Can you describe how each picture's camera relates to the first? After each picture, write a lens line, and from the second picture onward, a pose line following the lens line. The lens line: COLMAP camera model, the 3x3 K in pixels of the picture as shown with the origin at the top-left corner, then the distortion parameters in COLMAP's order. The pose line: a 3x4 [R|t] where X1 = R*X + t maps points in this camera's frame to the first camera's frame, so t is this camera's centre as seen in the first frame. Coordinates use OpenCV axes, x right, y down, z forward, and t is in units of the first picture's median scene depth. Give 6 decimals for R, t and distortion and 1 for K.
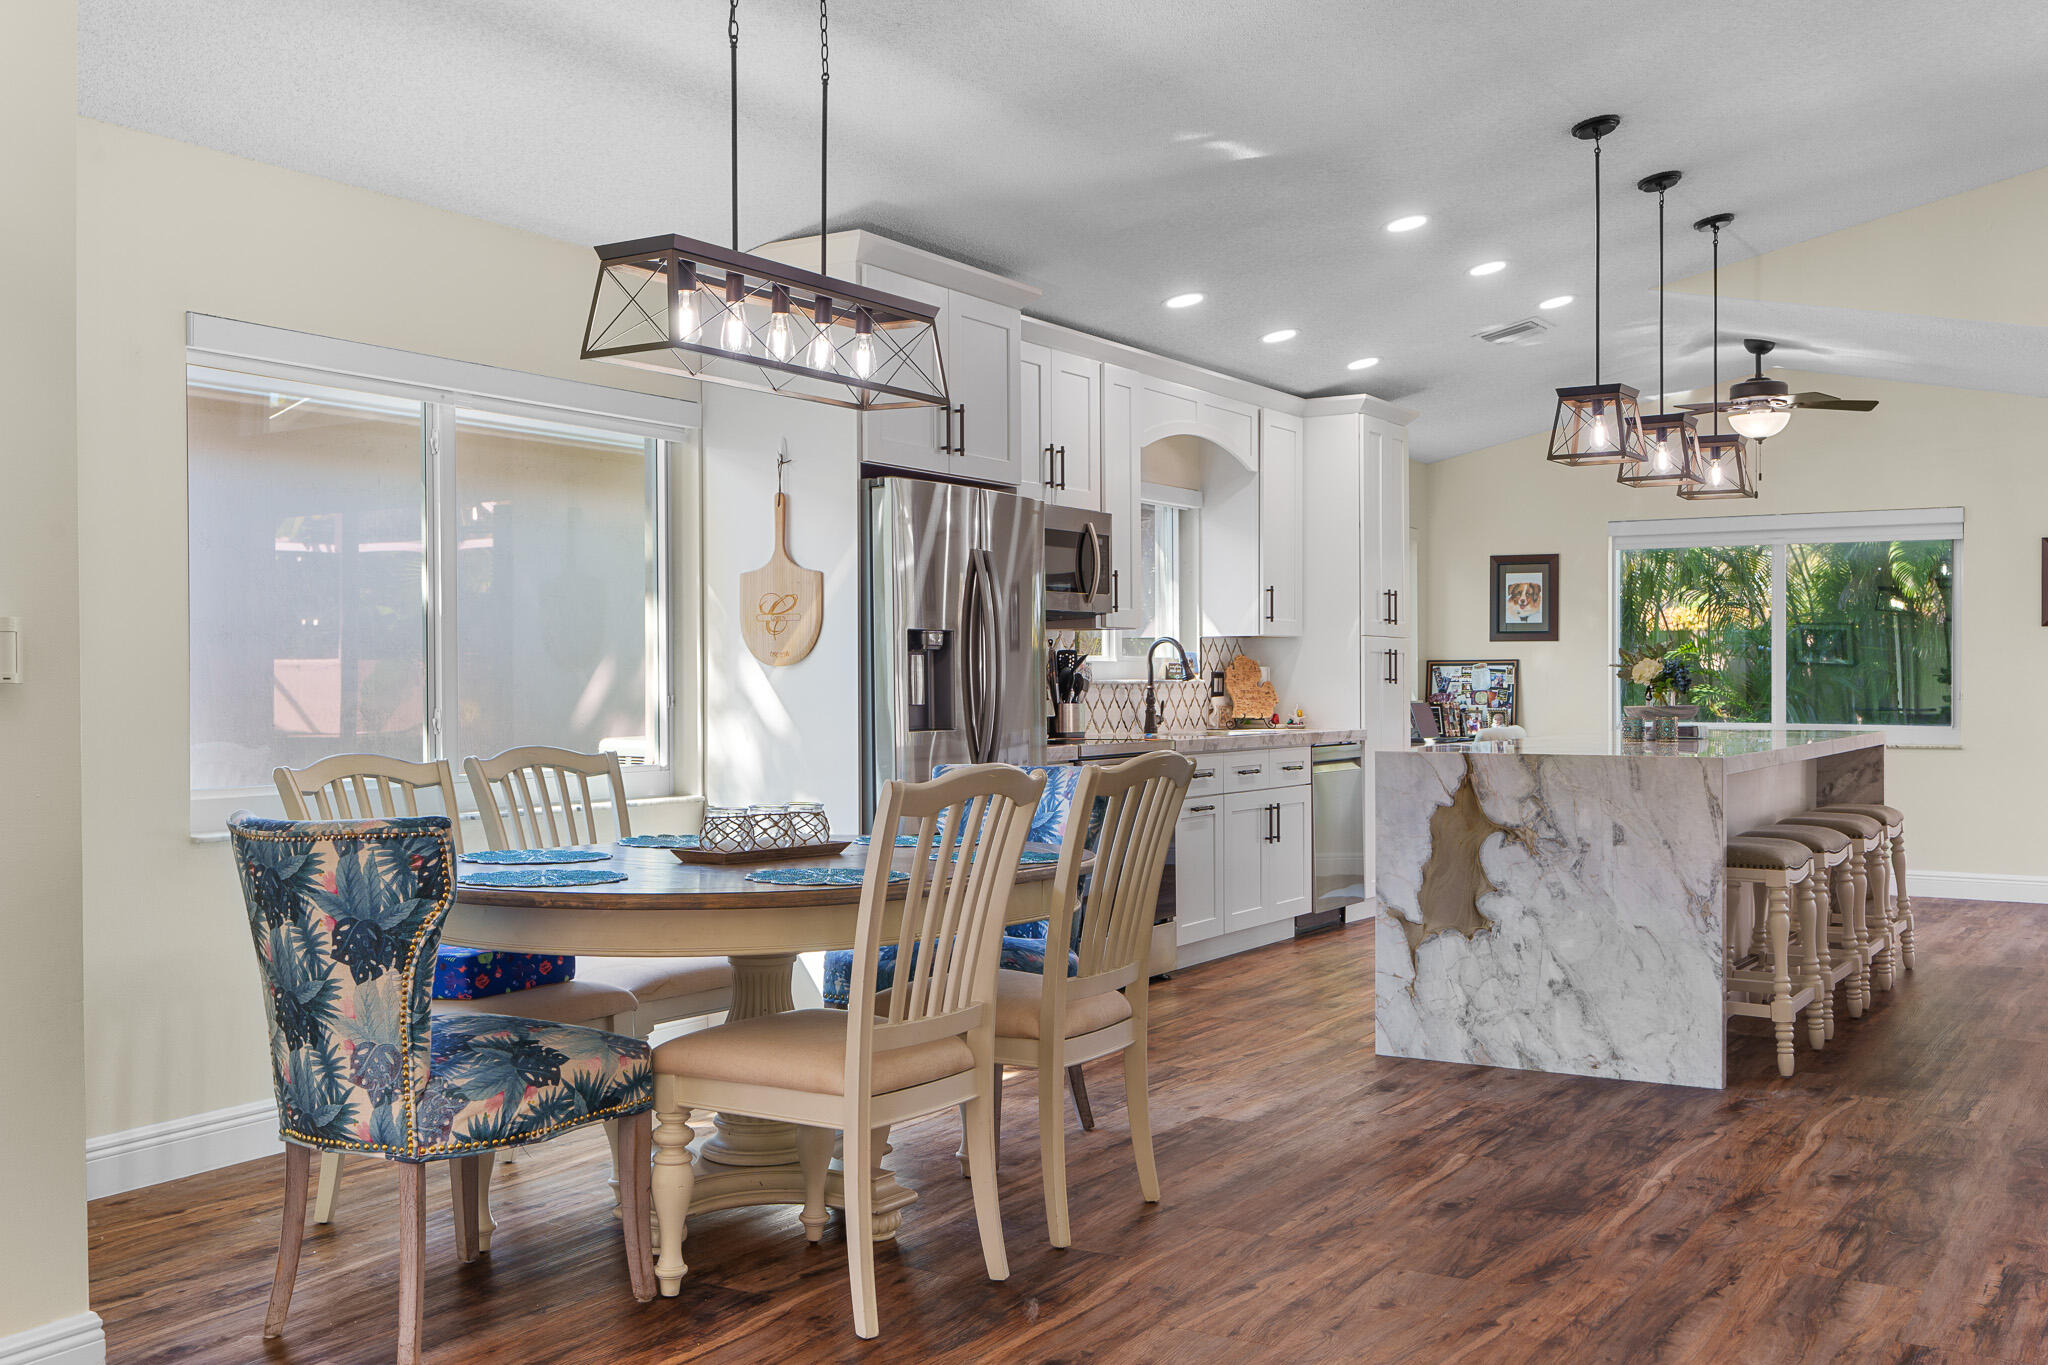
lens RADIAL K [[1995.1, 0, 1014.4], [0, 1995.1, 686.8], [0, 0, 1]] dist [0.017821, -0.005730]
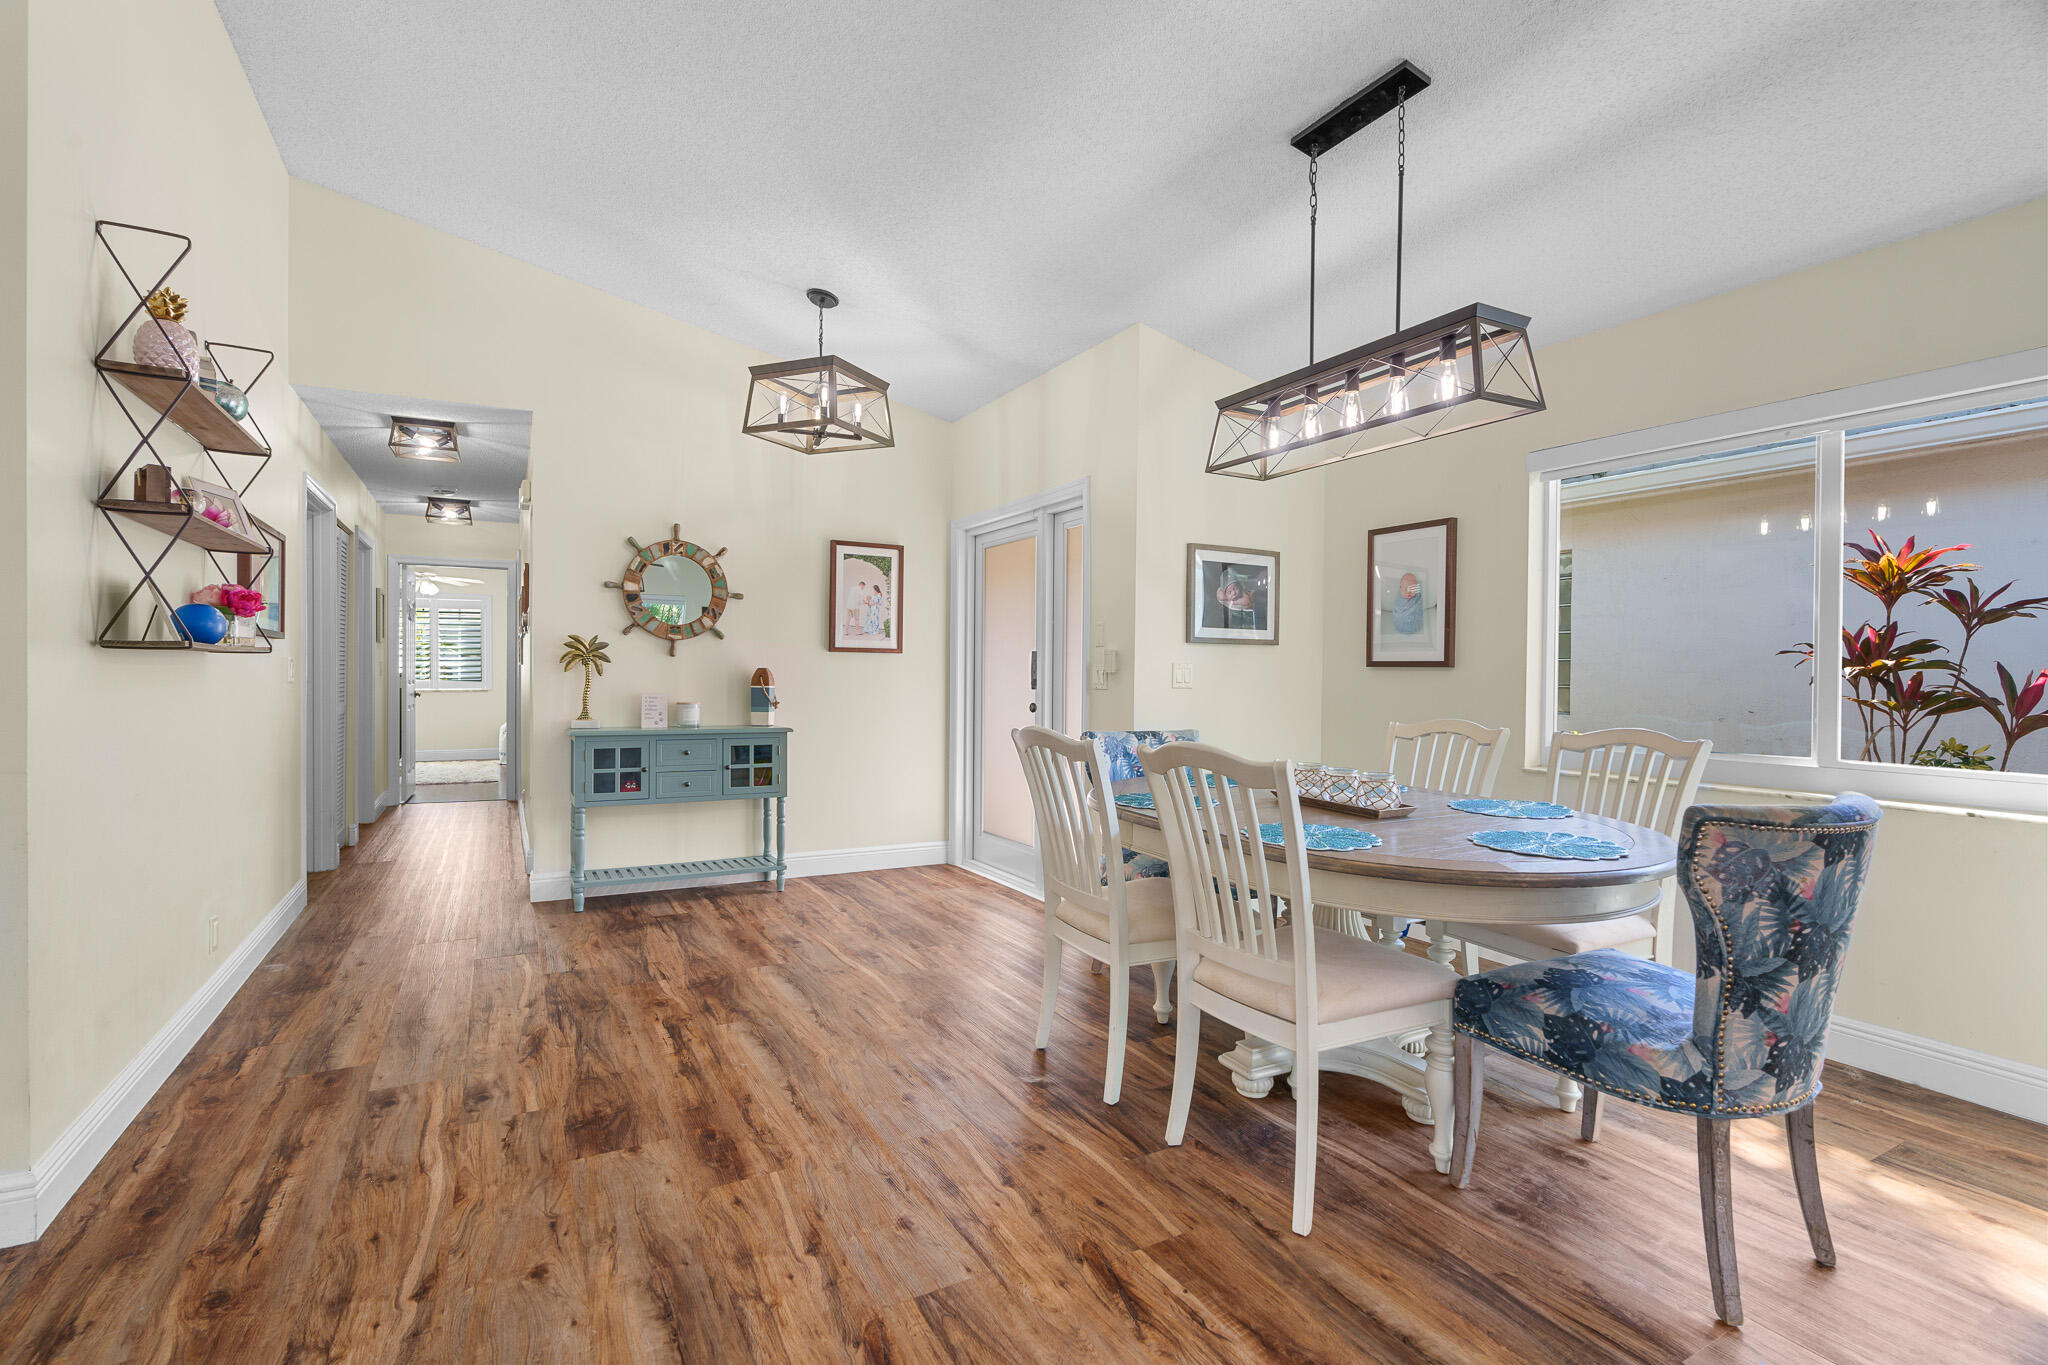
lens RADIAL K [[926.7, 0, 1012.5], [0, 926.7, 678.6], [0, 0, 1]] dist [-0.004857, 0.000850]
pose [[-0.493734, 0.005920, -0.869593, 0.380919], [-0.008646, 0.999894, 0.011716, -0.004155], [0.869570, 0.013303, -0.493631, 0.815728]]
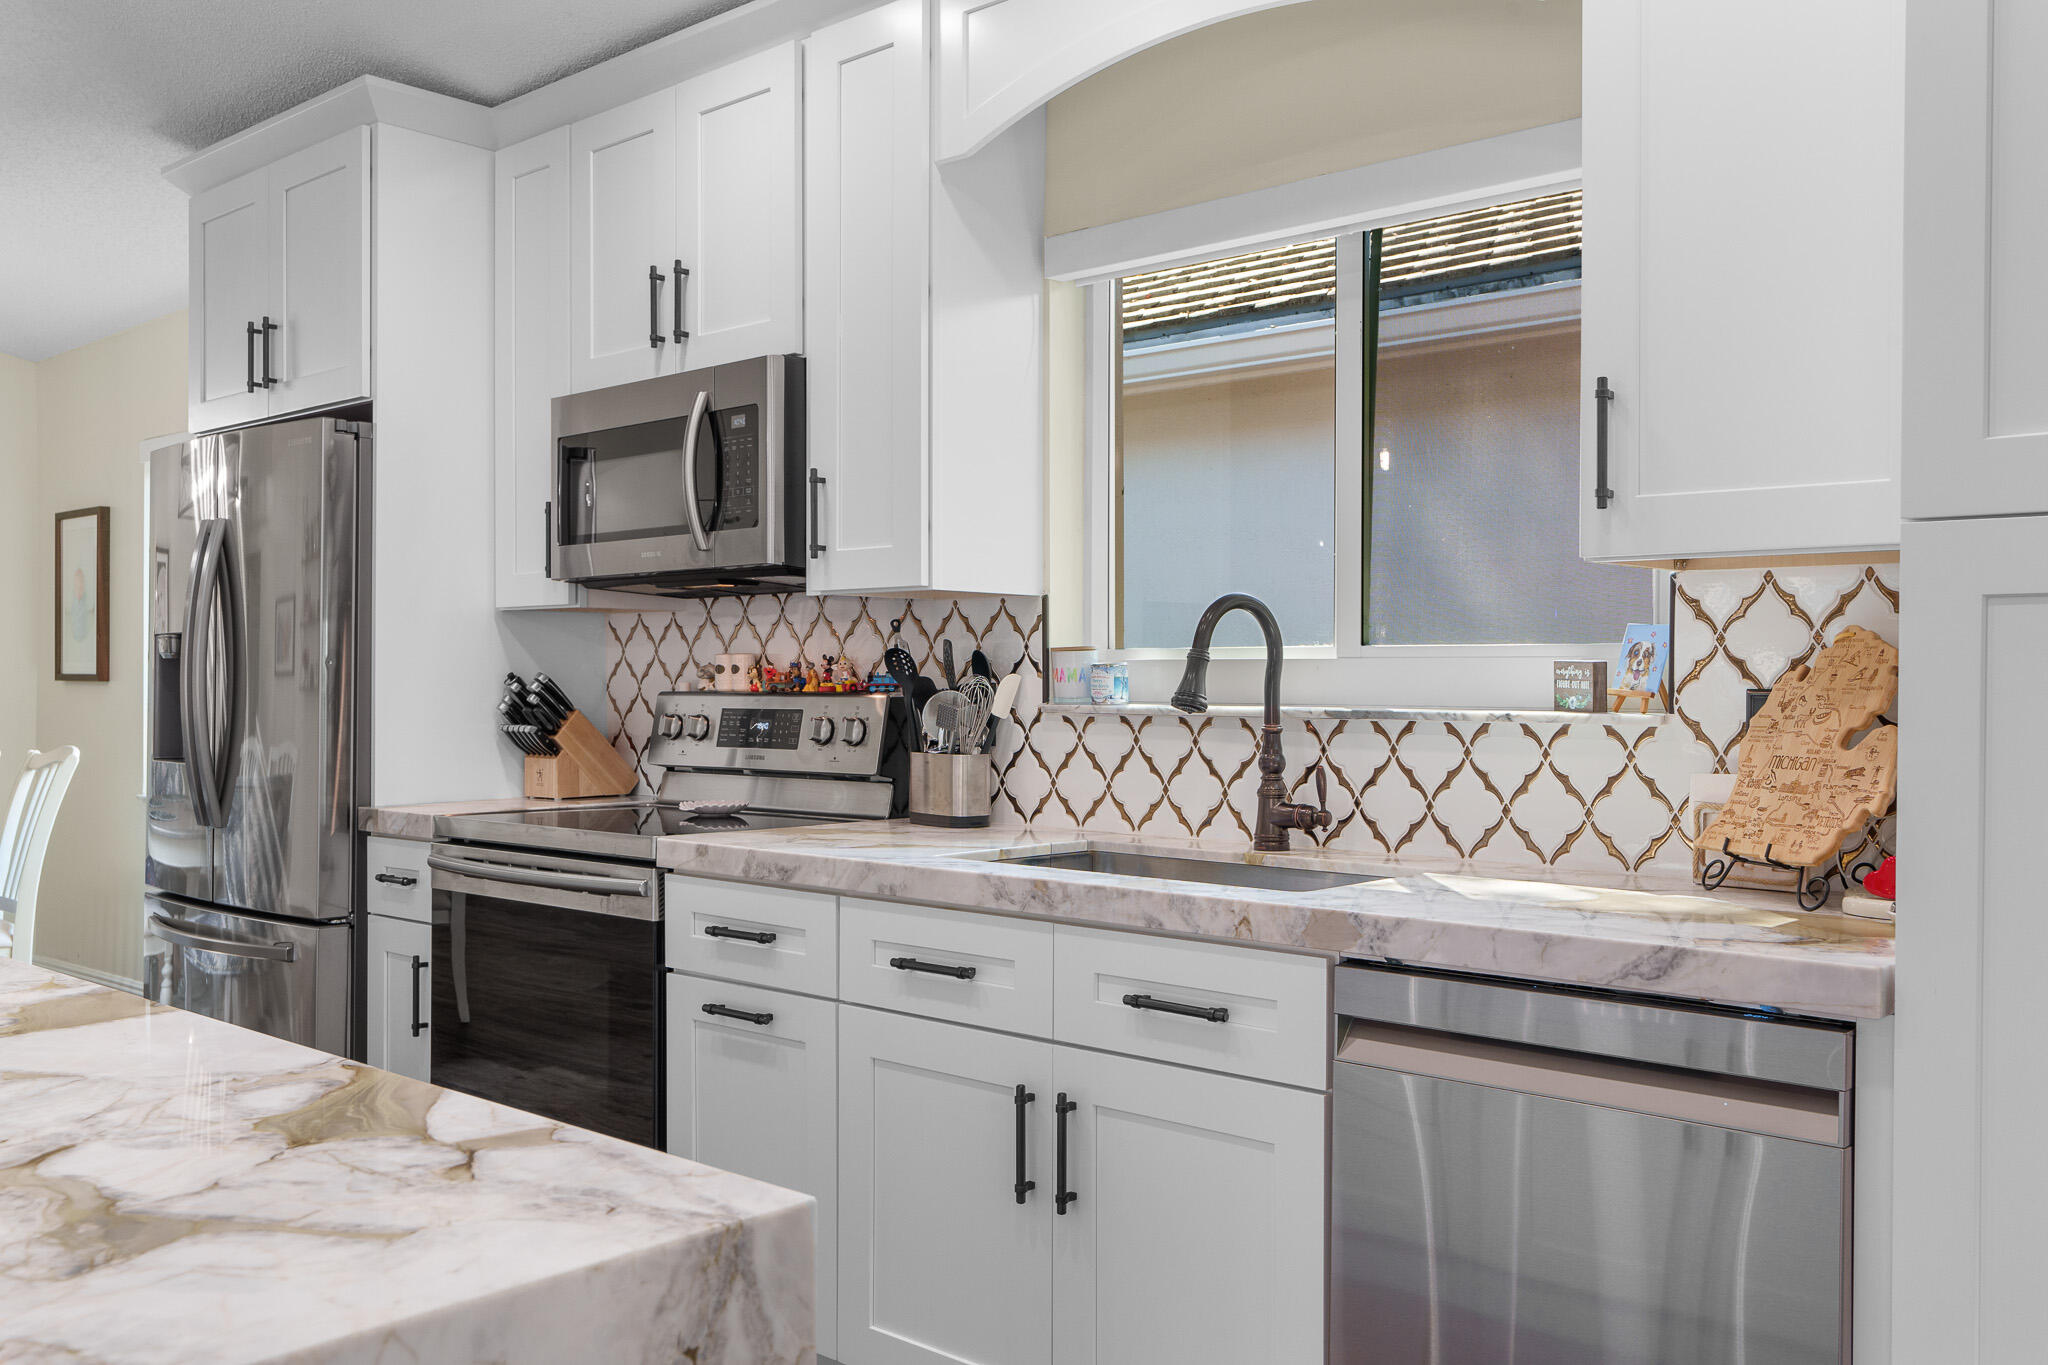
lens RADIAL K [[1748.8, 0, 1014.7], [0, 1748.8, 685.1], [0, 0, 1]] dist [0.006690, 0.003434]
pose [[-0.188769, 0.007194, -0.981995, 0.602431], [-0.003810, 0.999960, 0.008058, -0.015590], [0.982014, 0.005262, -0.188734, 1.523809]]
